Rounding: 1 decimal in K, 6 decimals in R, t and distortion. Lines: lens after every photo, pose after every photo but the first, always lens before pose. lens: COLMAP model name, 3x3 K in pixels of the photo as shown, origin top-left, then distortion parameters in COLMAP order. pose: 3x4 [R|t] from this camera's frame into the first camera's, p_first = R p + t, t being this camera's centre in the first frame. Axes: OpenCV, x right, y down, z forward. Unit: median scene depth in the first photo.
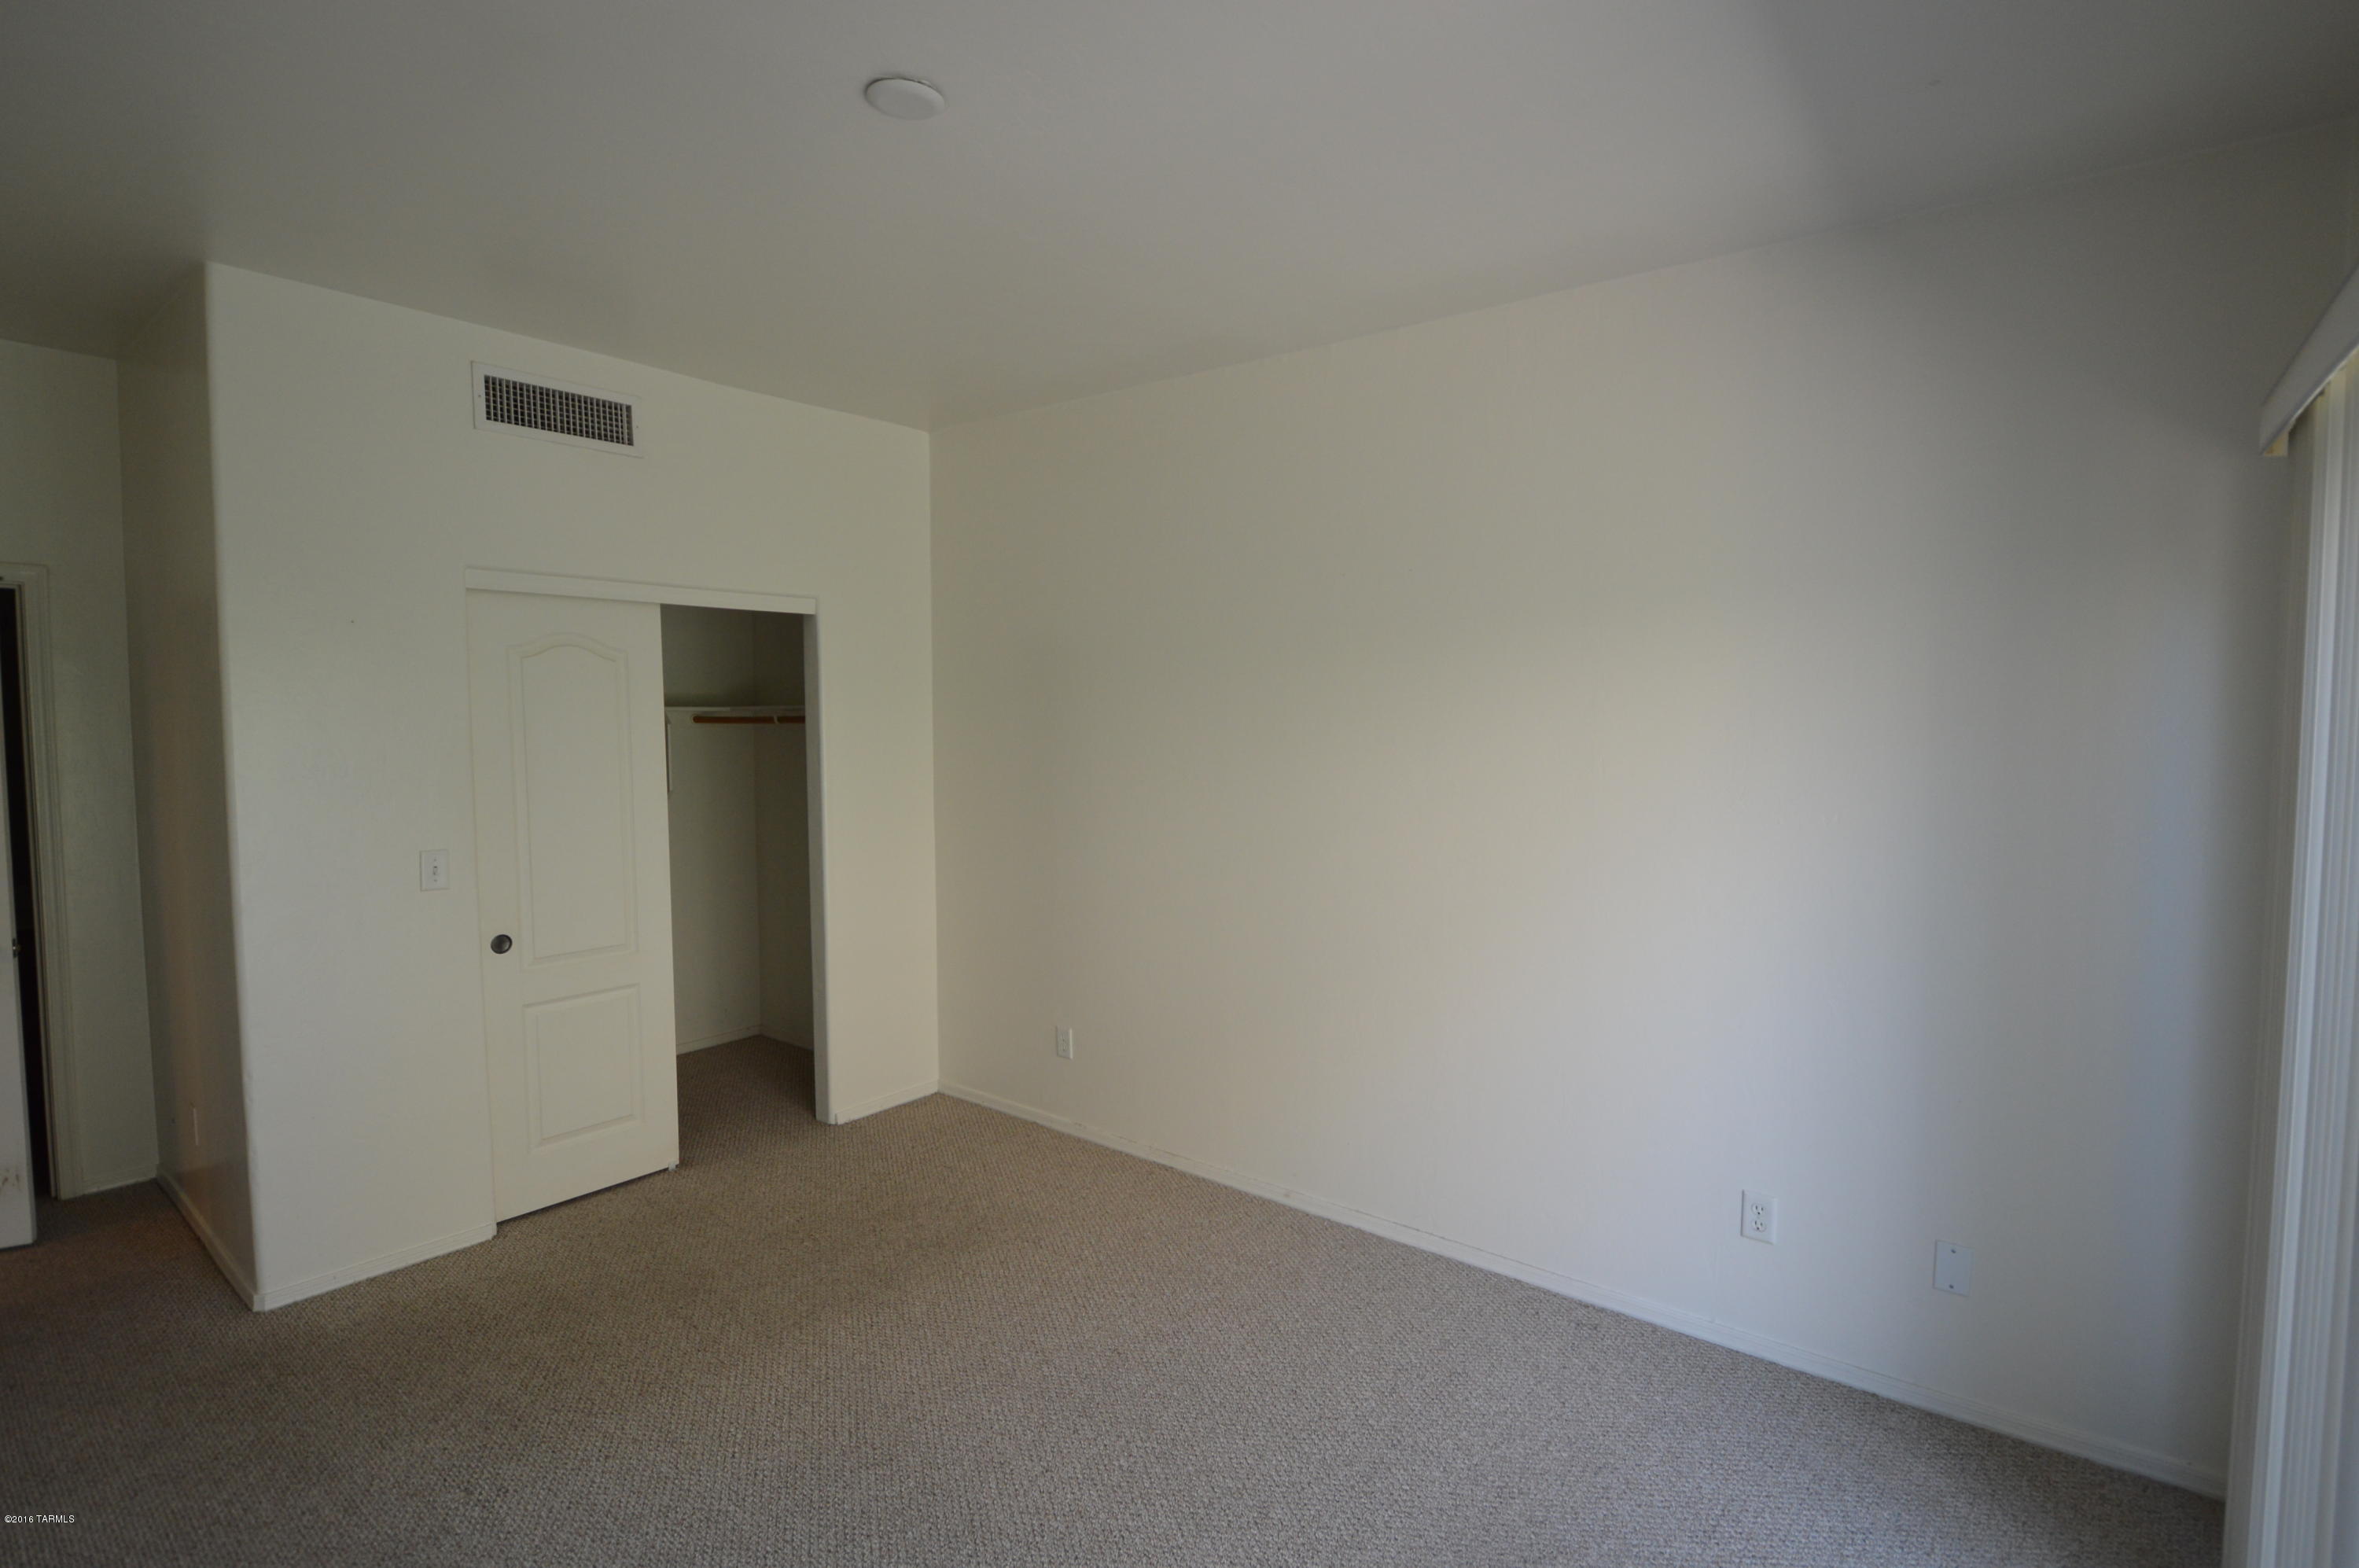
lens RADIAL K [[1121.6, 0, 1179.5], [0, 1121.6, 784.0], [0, 0, 1]] dist [-0.000279, -0.000084]
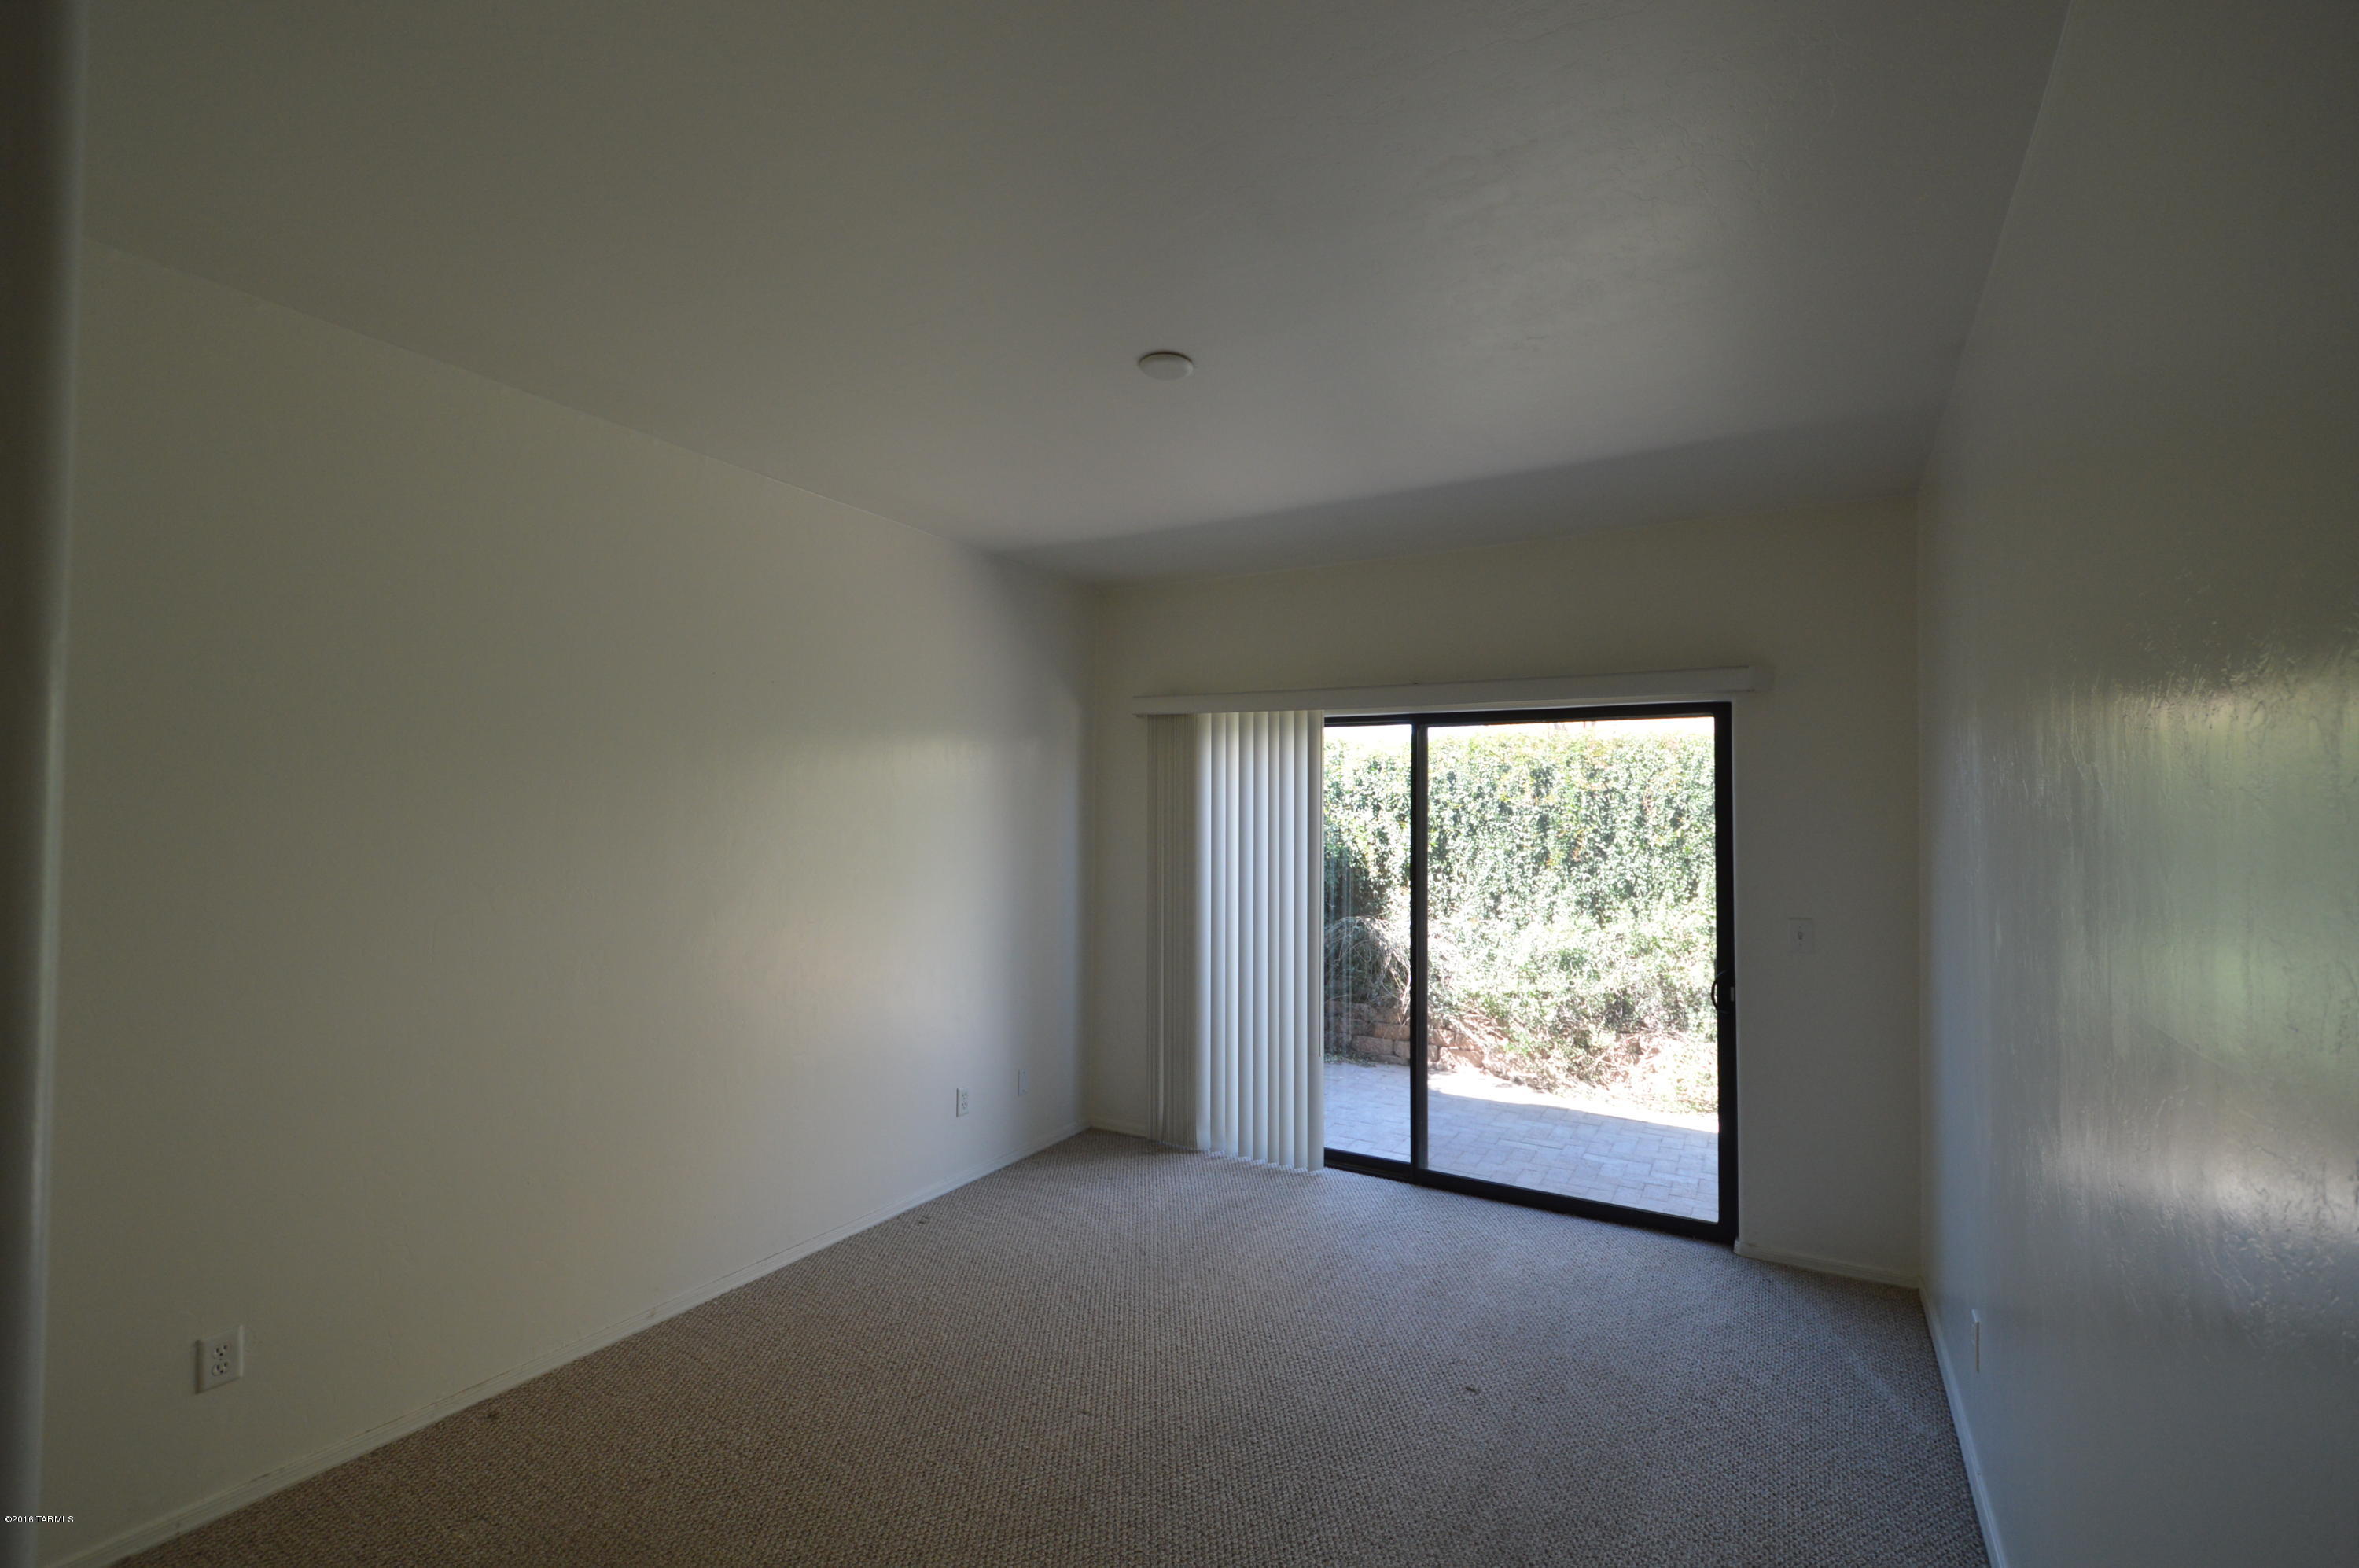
lens RADIAL K [[1036.5, 0, 1179.5], [0, 1036.5, 784.0], [0, 0, 1]] dist [-0.002503, -0.000497]
pose [[-0.131770, 0.019898, 0.991081, -1.010150], [0.056688, 0.998314, -0.012507, -0.047087], [-0.989658, 0.054534, -0.132676, 0.804635]]
